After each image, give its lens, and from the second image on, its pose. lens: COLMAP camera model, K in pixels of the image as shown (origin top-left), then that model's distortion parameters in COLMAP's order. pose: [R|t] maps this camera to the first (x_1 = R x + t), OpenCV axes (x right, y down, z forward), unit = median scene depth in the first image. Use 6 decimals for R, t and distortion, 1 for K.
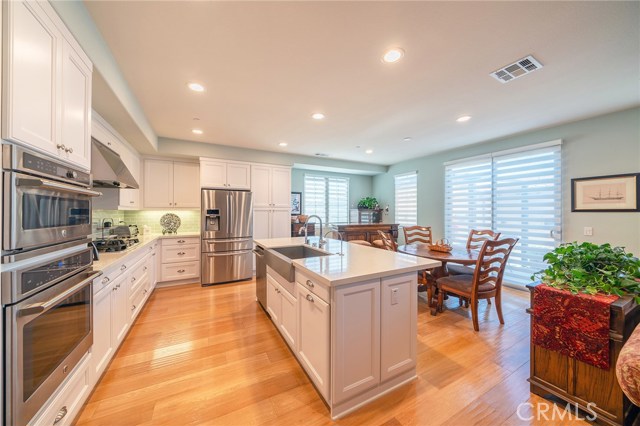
lens RADIAL K [[216.3, 0, 323.7], [0, 216.3, 211.1], [0, 0, 1]] dist [-0.007064, -0.000018]
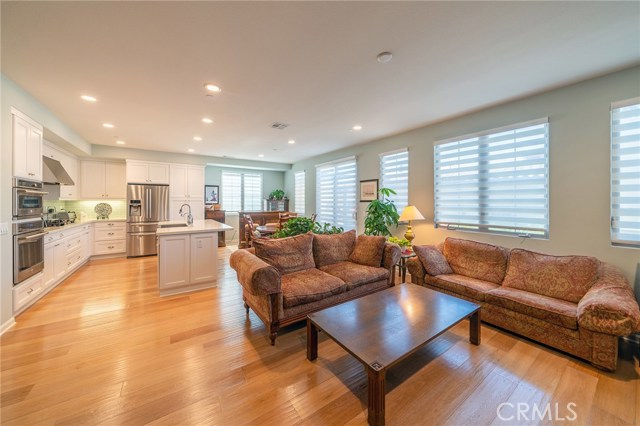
lens RADIAL K [[229.2, 0, 303.1], [0, 229.2, 202.0], [0, 0, 1]] dist [-0.001918, -0.000205]
pose [[0.998967, 0.000348, 0.045448, 0.424868], [-0.000565, 0.999988, 0.004771, -0.001518], [-0.045445, -0.004792, 0.998955, -0.422005]]
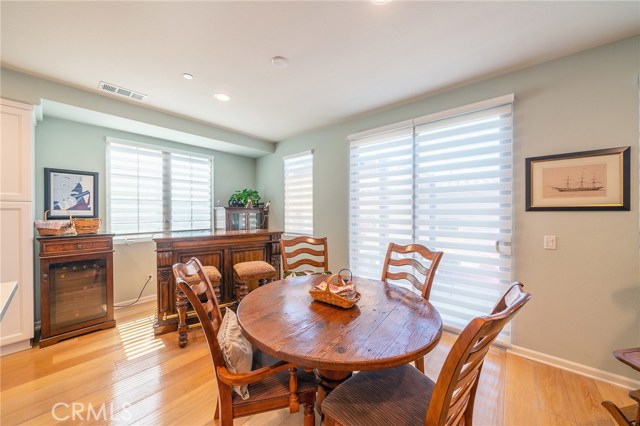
lens RADIAL K [[227.3, 0, 333.0], [0, 227.3, 214.4], [0, 0, 1]] dist [-0.000201, -0.000084]
pose [[0.911065, -0.003817, 0.412246, 0.238478], [-0.001119, 0.999931, 0.011732, 0.003989], [-0.412262, -0.011150, 0.910997, 0.403312]]
